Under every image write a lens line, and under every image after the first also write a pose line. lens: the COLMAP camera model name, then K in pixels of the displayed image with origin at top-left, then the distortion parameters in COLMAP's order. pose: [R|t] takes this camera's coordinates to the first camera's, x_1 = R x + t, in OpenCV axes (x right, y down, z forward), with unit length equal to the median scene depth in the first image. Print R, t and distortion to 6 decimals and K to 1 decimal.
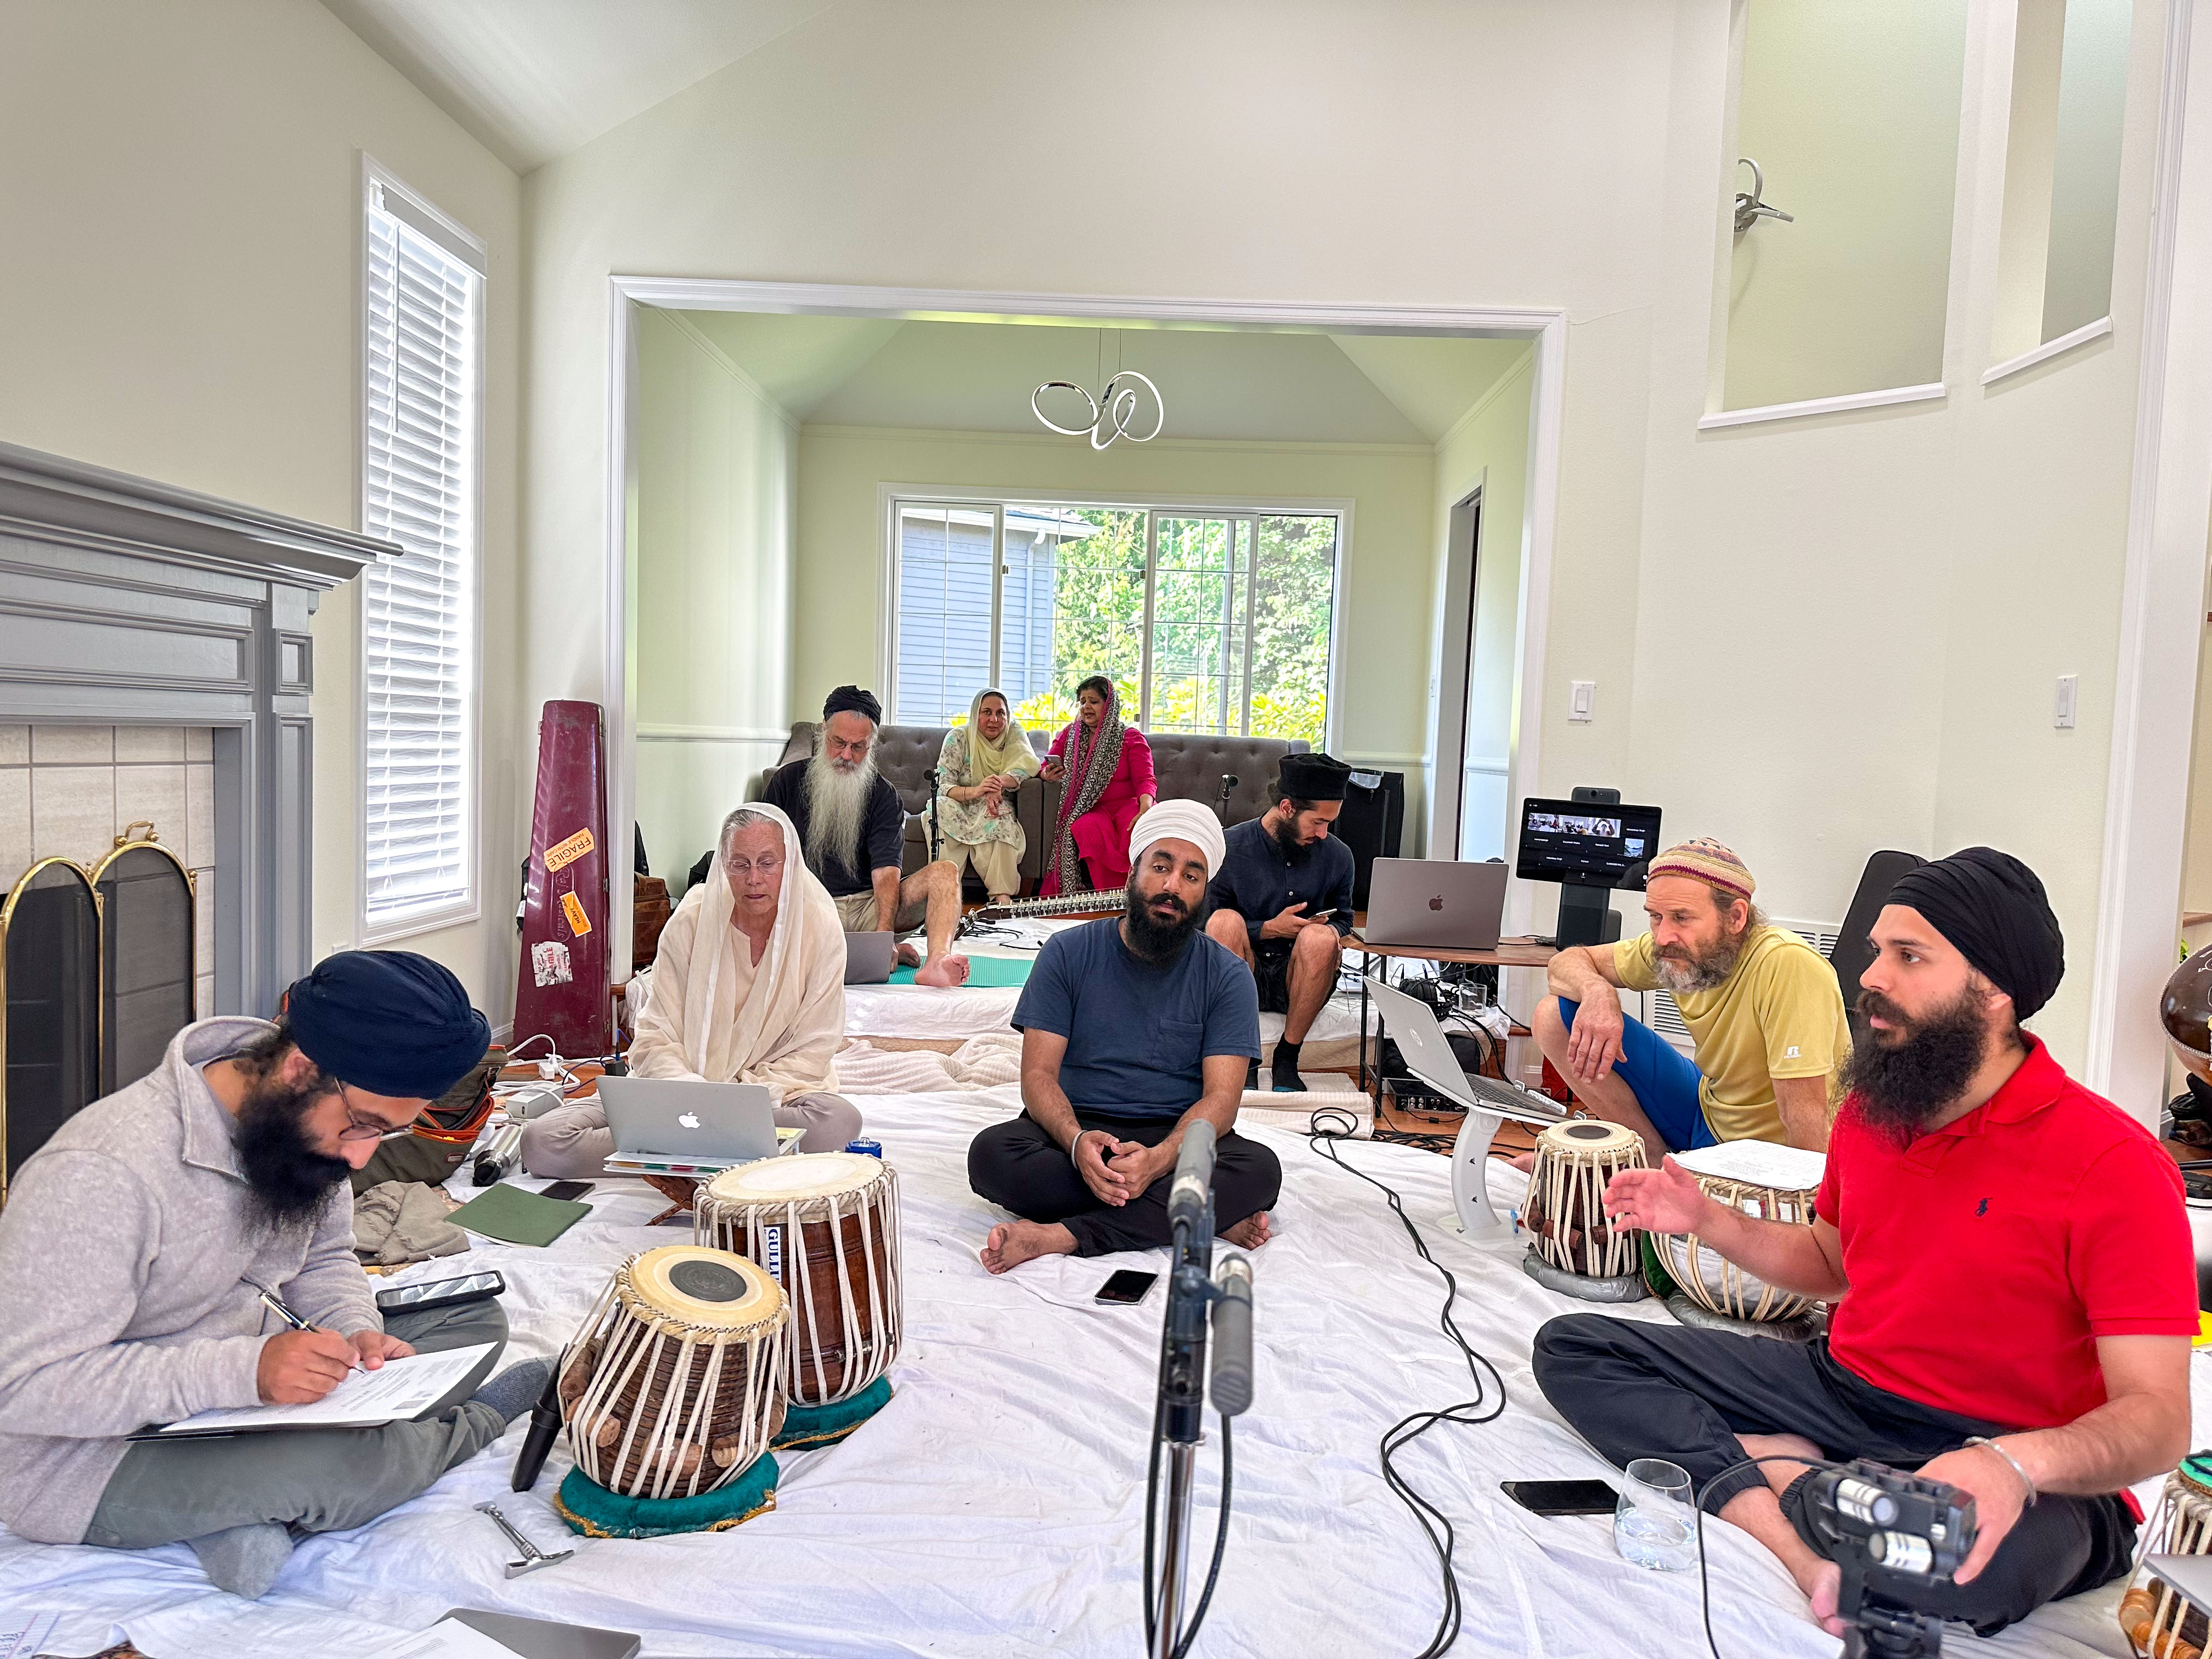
lens RADIAL K [[1569.8, 0, 1100.3], [0, 1569.8, 842.5], [0, 0, 1]] dist [0.079581, -0.090795]
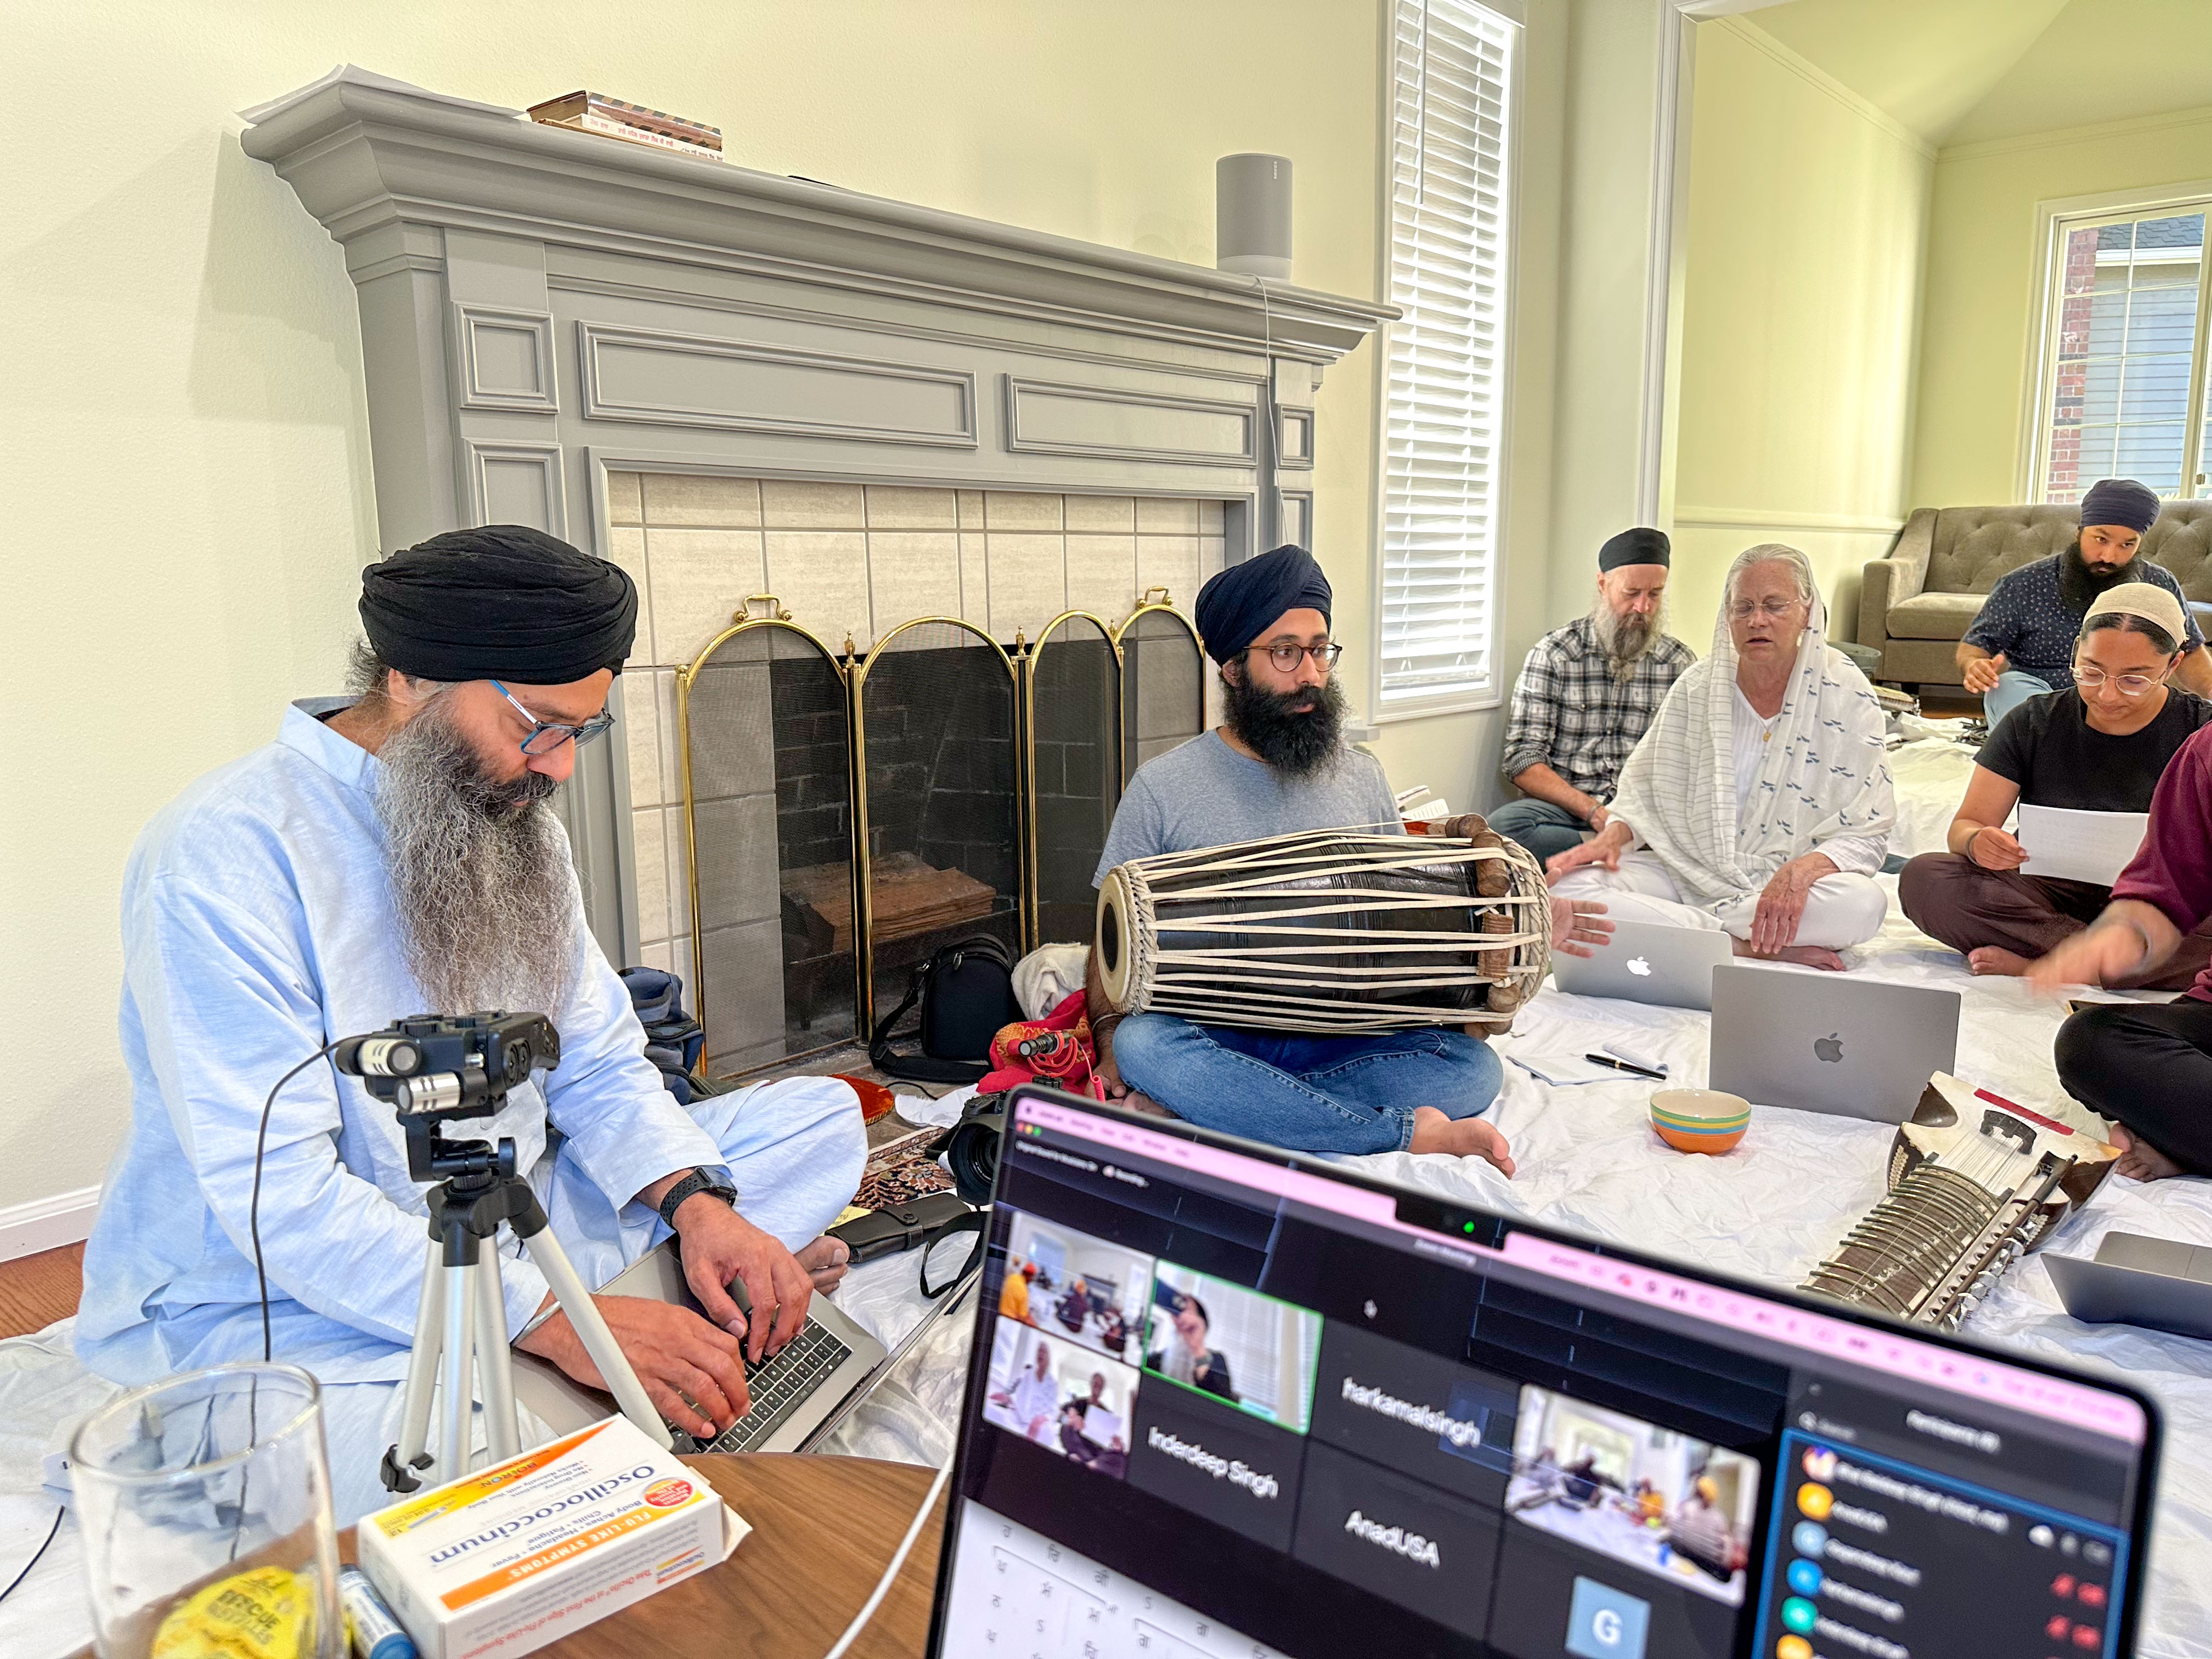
lens RADIAL K [[1569.8, 0, 1088.7], [0, 1569.8, 831.7], [0, 0, 1]] dist [0.079581, -0.090795]
pose [[0.776624, 0.069808, -0.626085, 0.061615], [-0.005302, 0.994530, 0.104312, 0.039528], [0.629943, -0.077692, 0.772746, 0.089759]]
